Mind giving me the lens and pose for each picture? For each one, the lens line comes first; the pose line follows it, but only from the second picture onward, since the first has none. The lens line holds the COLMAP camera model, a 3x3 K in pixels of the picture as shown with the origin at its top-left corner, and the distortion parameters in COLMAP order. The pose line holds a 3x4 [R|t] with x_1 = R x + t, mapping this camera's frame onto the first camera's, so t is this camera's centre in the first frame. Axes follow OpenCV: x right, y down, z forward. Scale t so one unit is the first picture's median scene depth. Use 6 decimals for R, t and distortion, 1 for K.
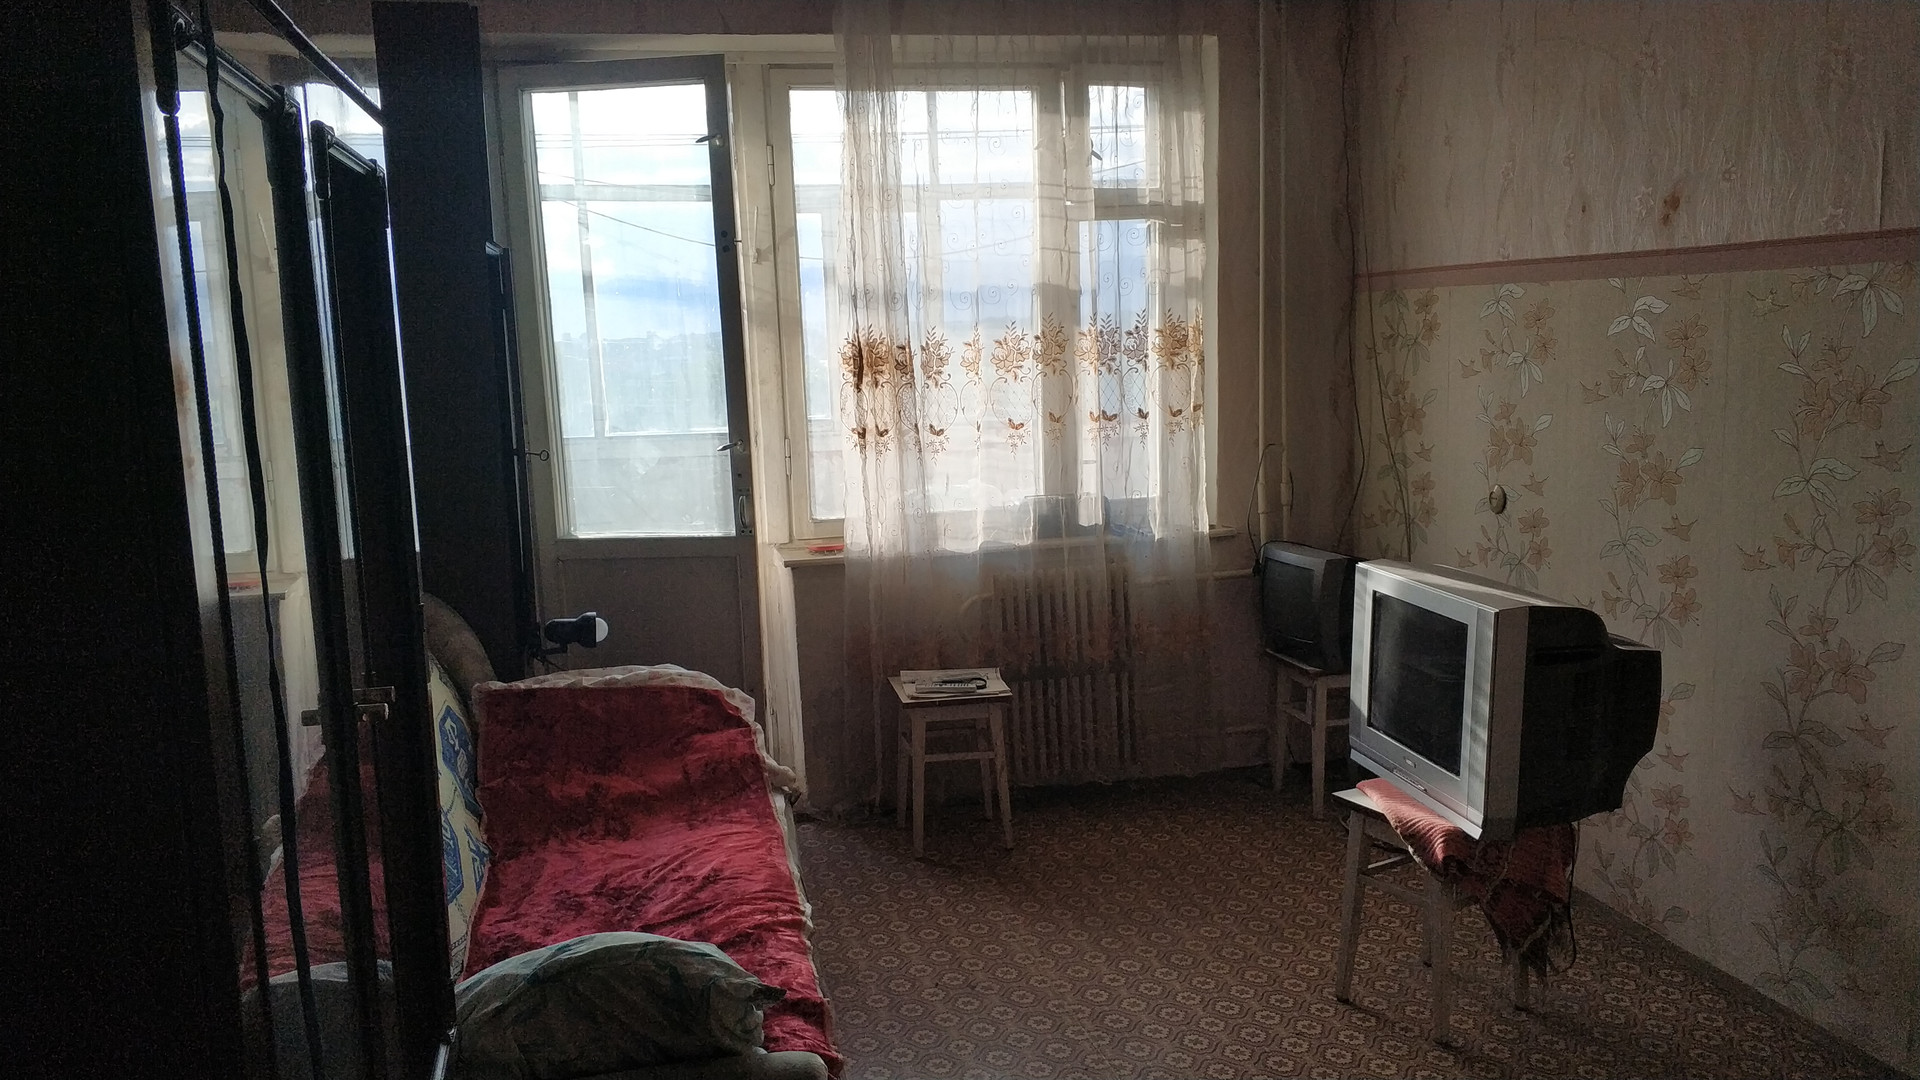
lens RADIAL K [[1498.3, 0, 954.8], [0, 1498.3, 526.1], [0, 0, 1]] dist [0.034731, -0.044722]
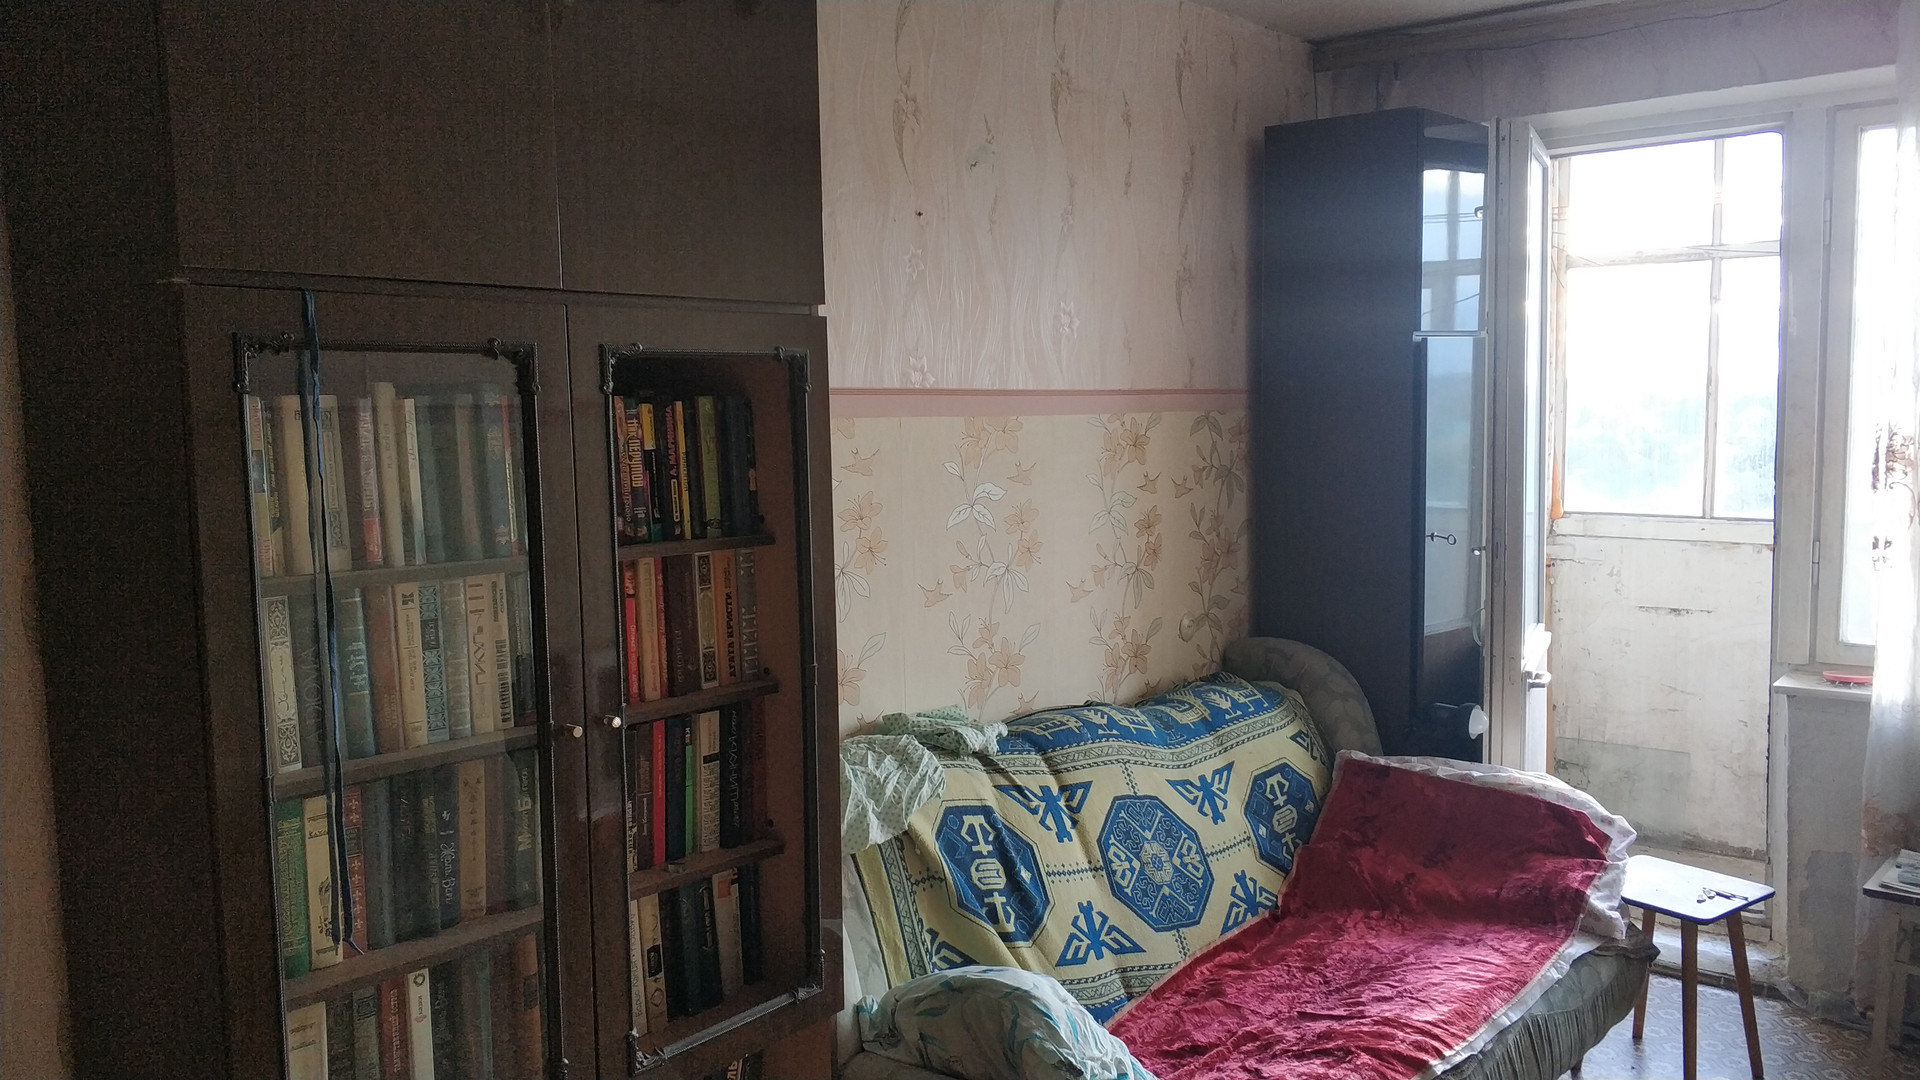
lens RADIAL K [[1498.3, 0, 971.1], [0, 1498.3, 546.0], [0, 0, 1]] dist [0.034731, -0.044722]
pose [[0.623420, 0.099075, -0.775585, 0.341480], [-0.115870, 0.992693, 0.033672, -0.044368], [0.773254, 0.068875, 0.630344, 0.141646]]
